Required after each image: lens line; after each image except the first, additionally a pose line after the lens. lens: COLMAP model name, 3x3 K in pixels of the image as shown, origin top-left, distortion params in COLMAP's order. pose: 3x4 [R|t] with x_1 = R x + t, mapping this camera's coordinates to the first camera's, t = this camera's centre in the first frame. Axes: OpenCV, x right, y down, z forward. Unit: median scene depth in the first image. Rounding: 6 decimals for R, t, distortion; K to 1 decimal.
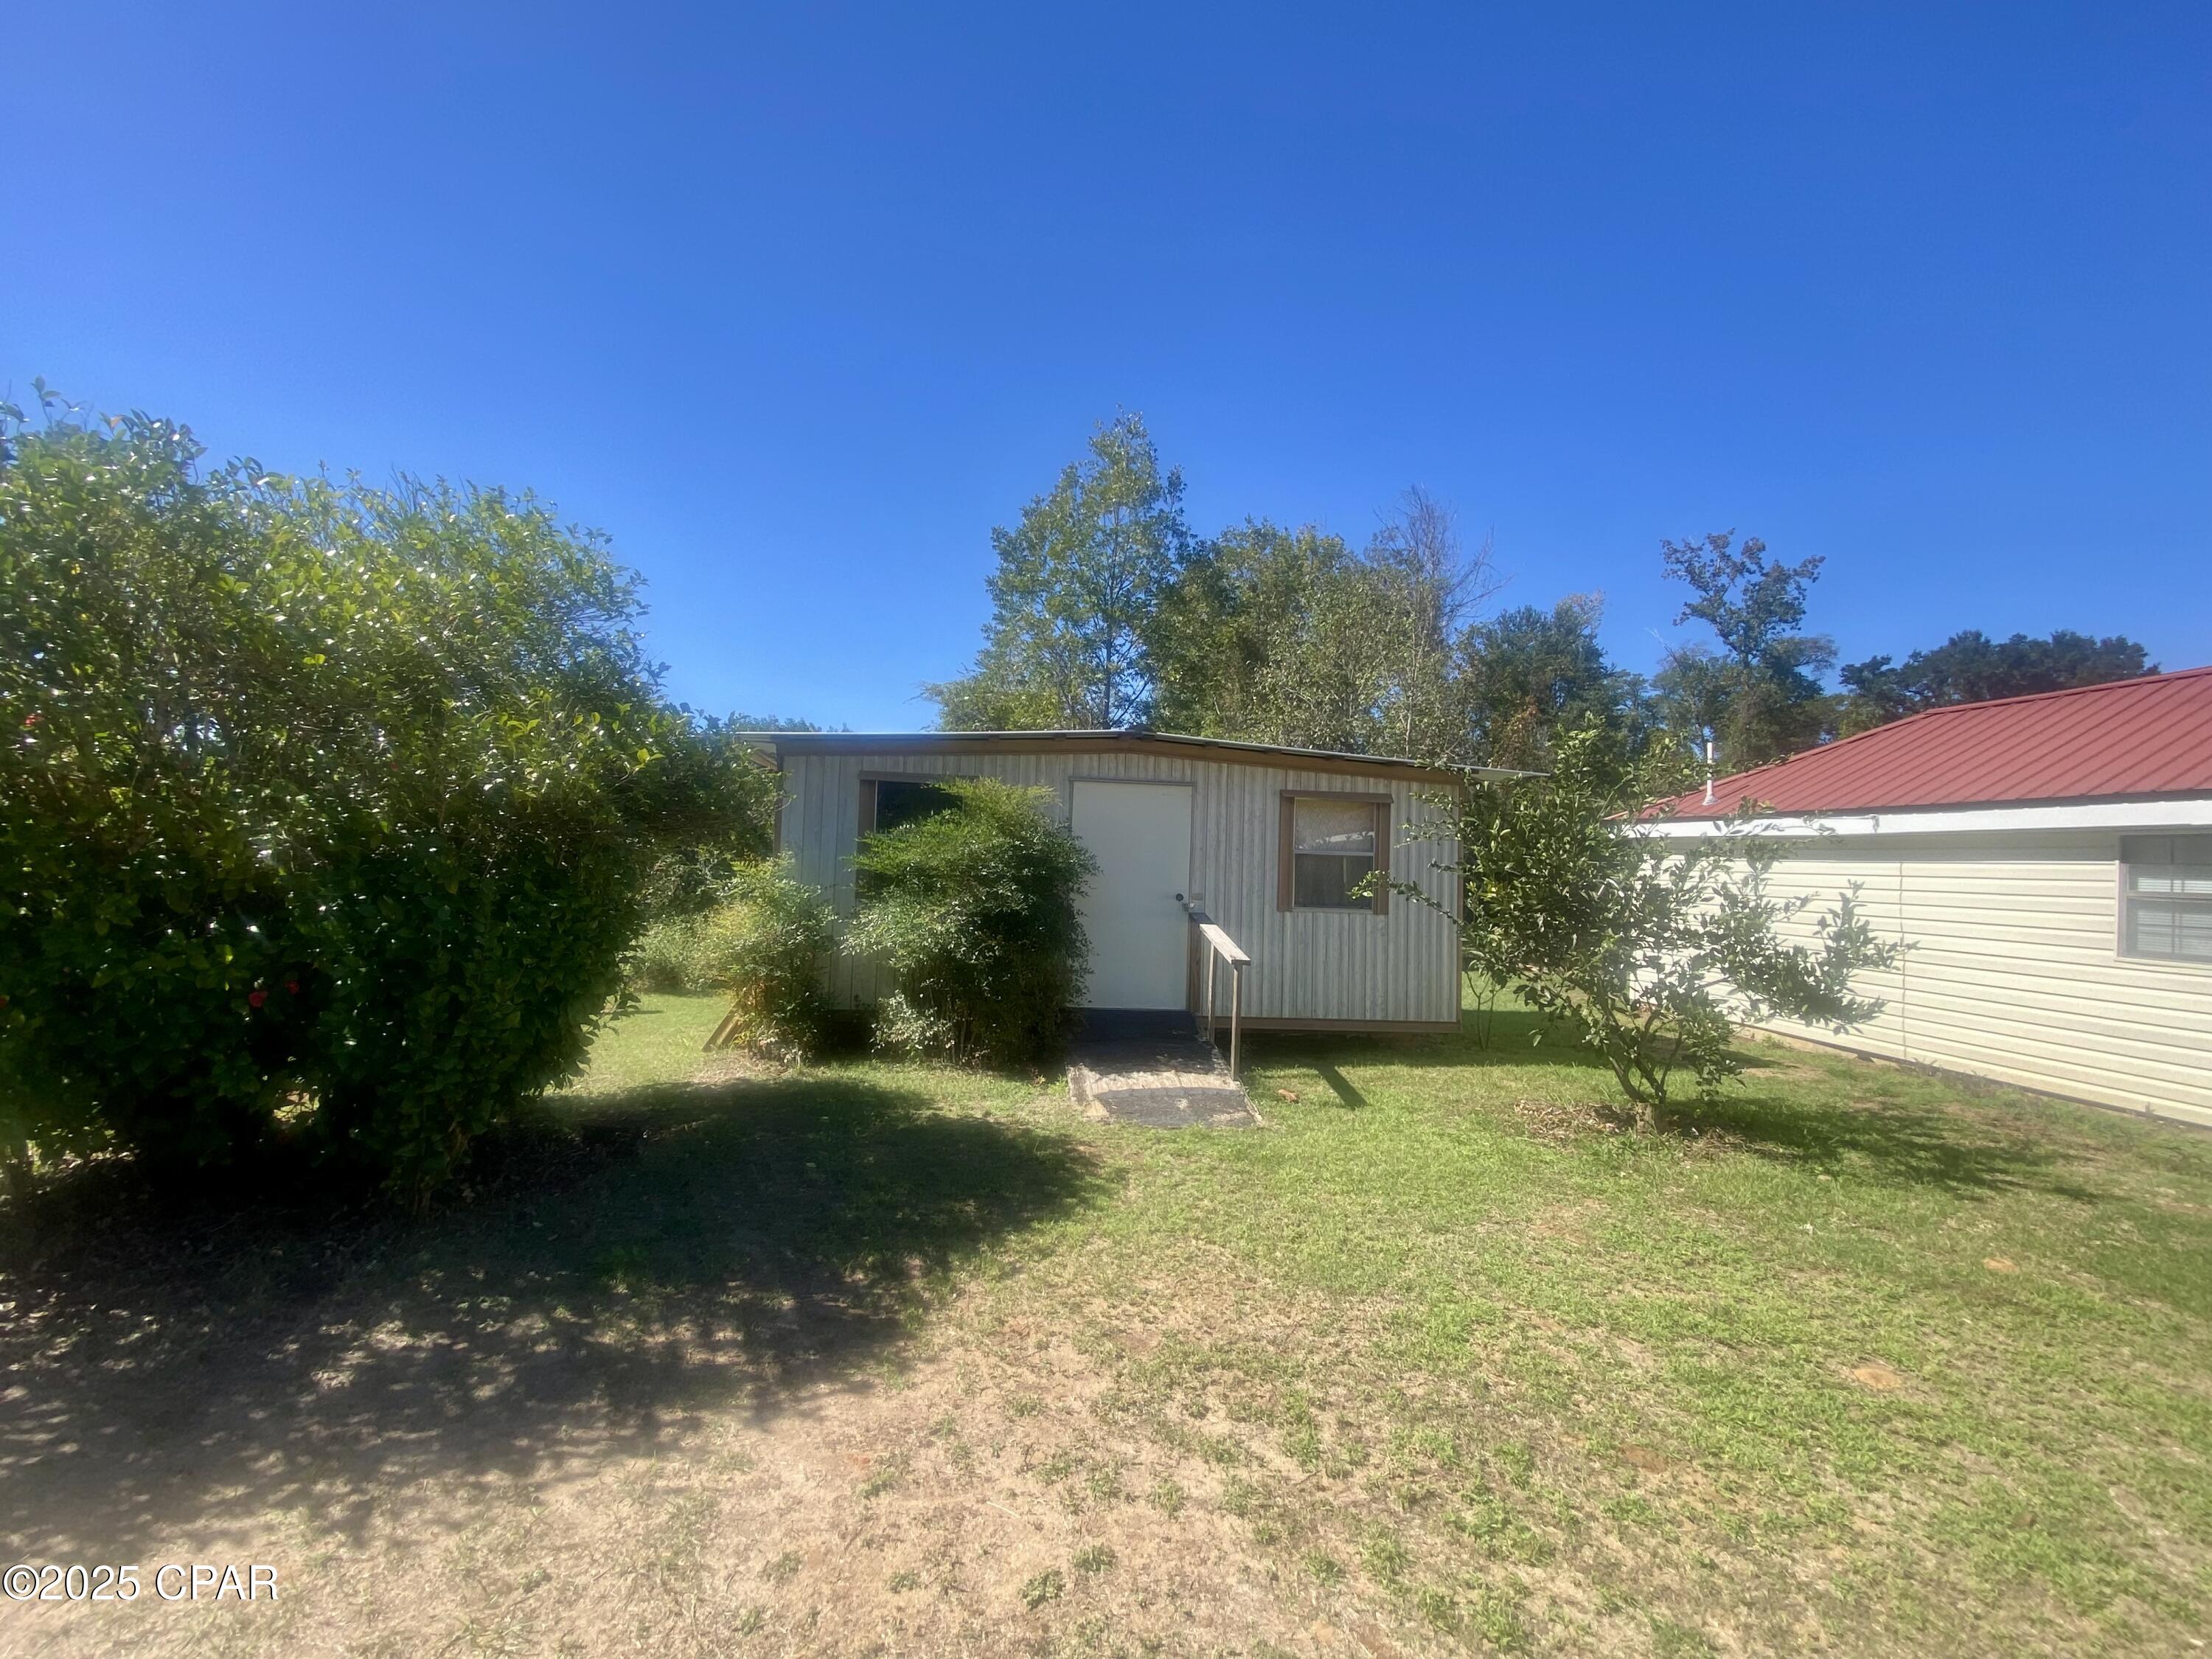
lens RADIAL K [[951.4, 0, 1106.0], [0, 951.4, 829.5], [0, 0, 1]] dist [-0.002181, -0.000368]
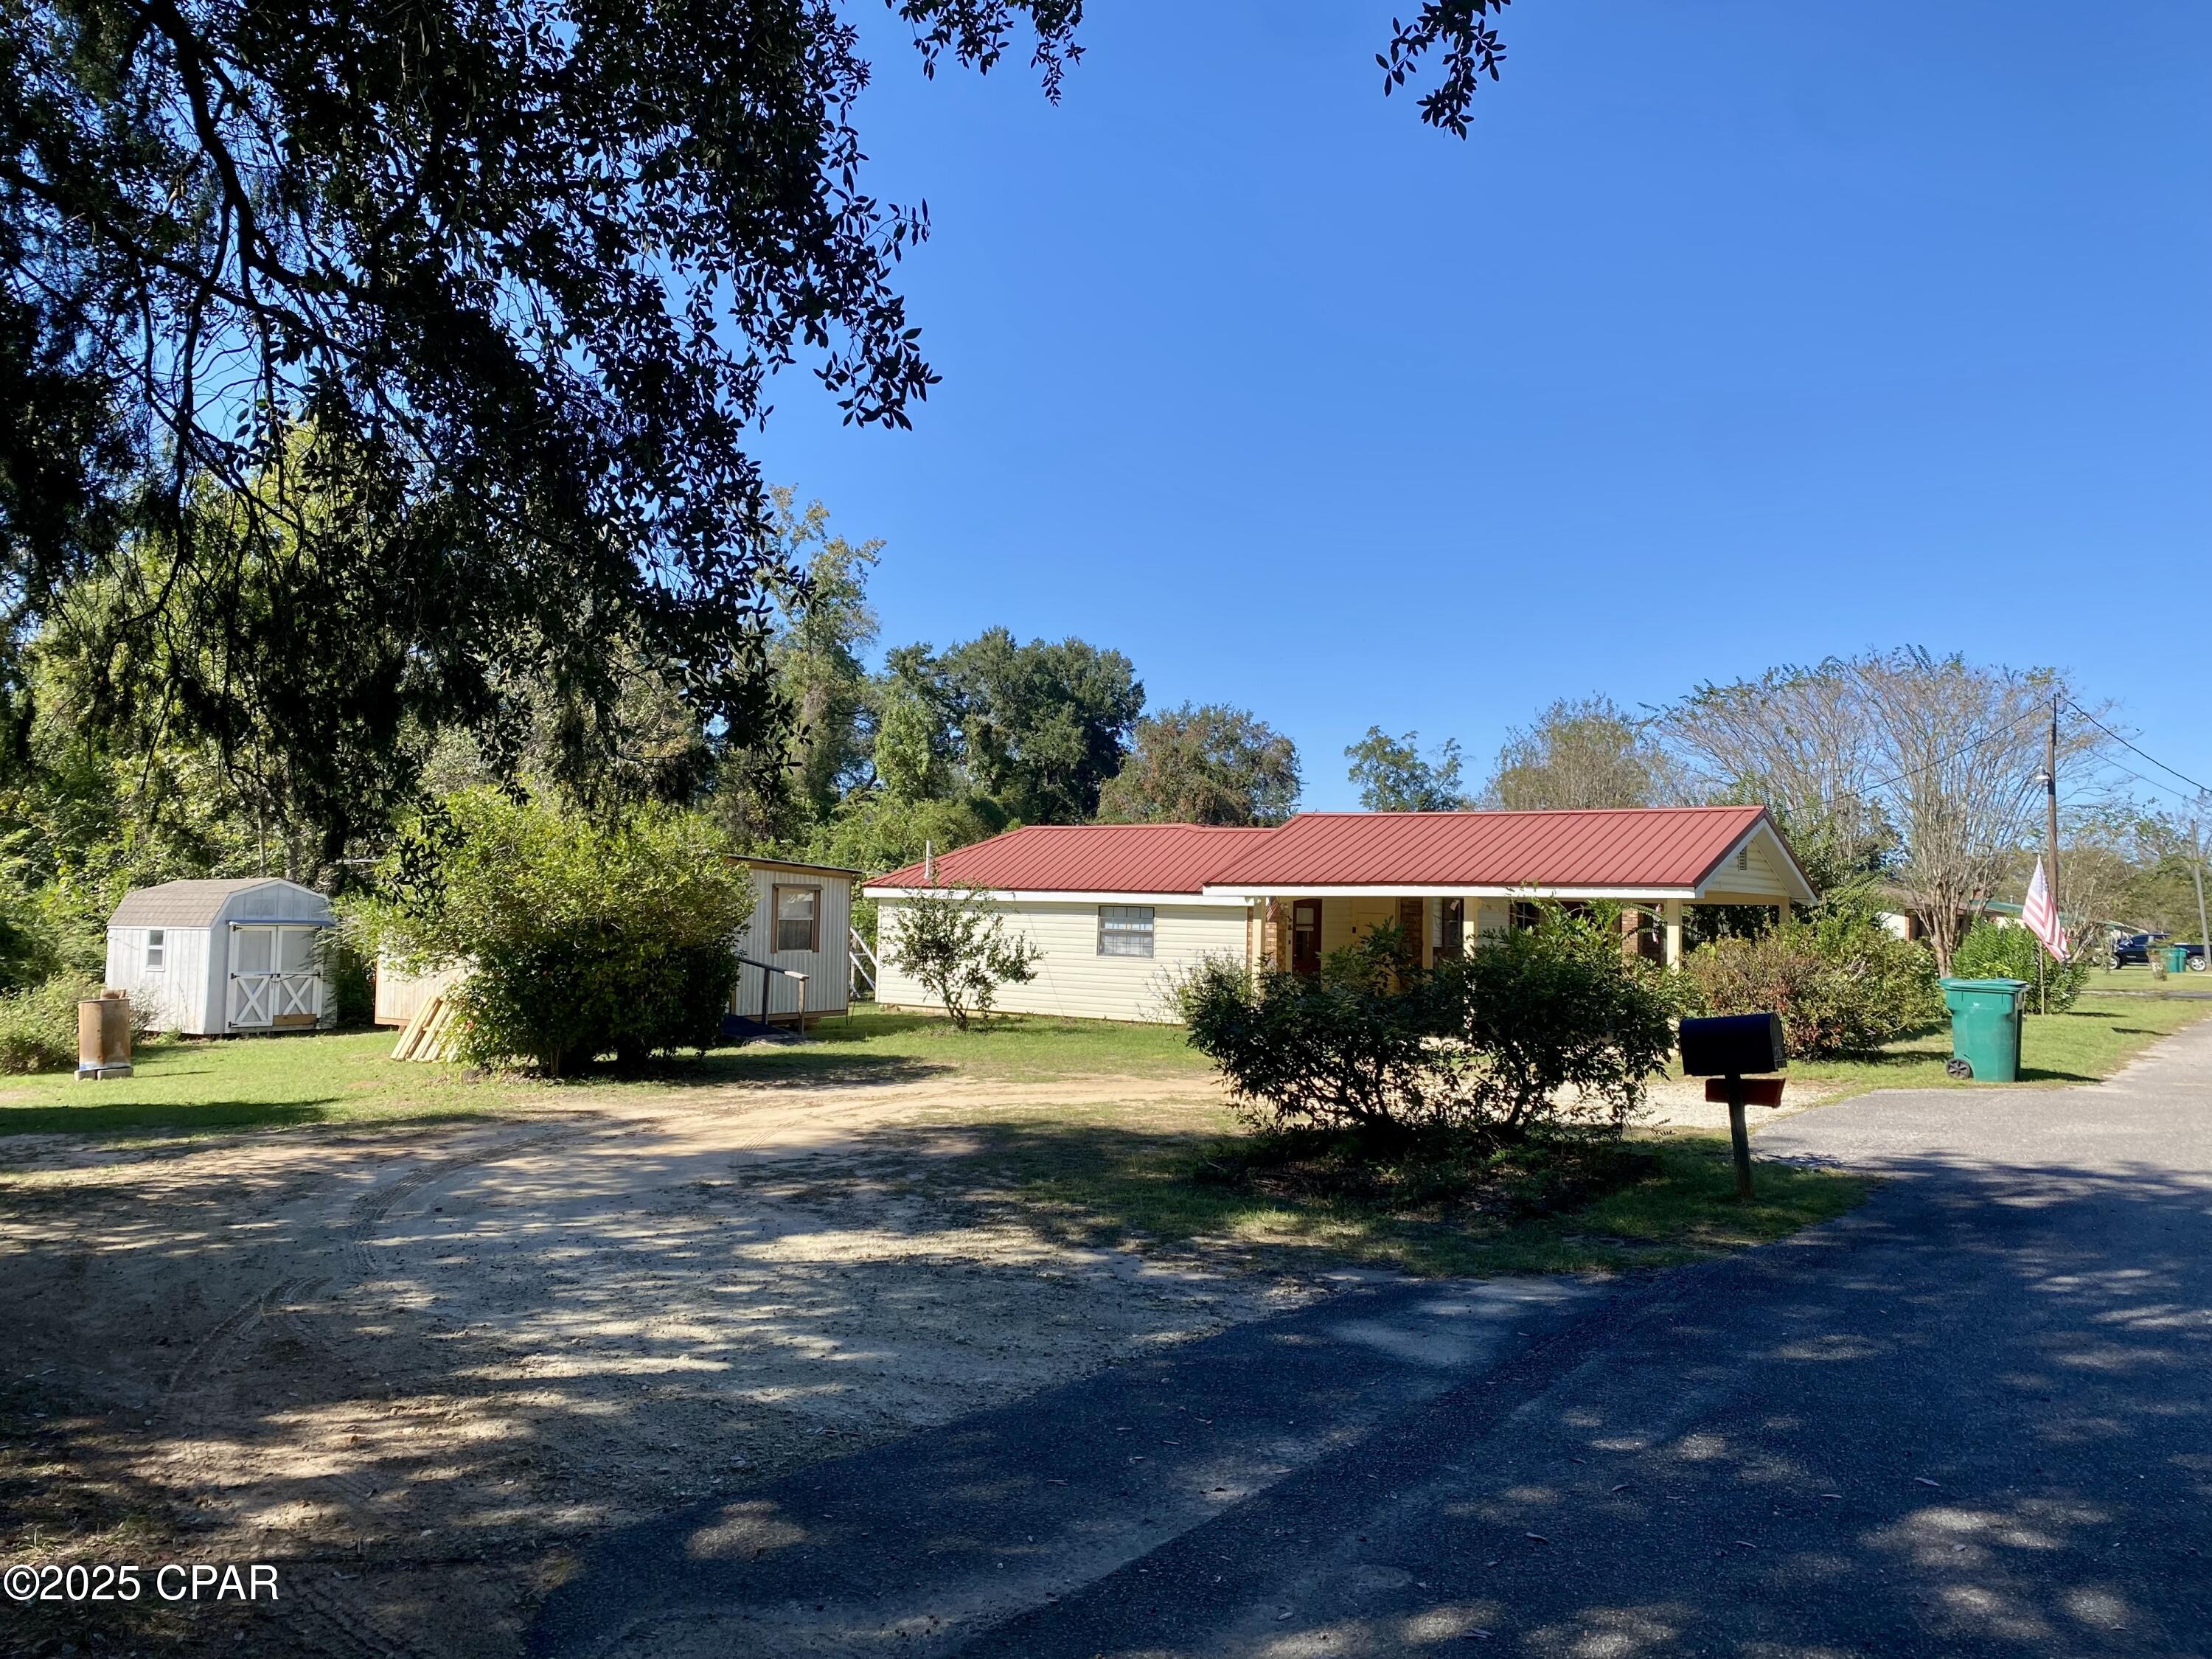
lens RADIAL K [[1673.1, 0, 1106.0], [0, 1673.1, 829.5], [0, 0, 1]] dist [-0.000011, -0.000013]
pose [[0.685114, 0.014261, 0.728296, -0.233551], [-0.021828, 0.999761, 0.000957, -0.022184], [-0.728109, -0.016553, 0.685262, -0.222796]]
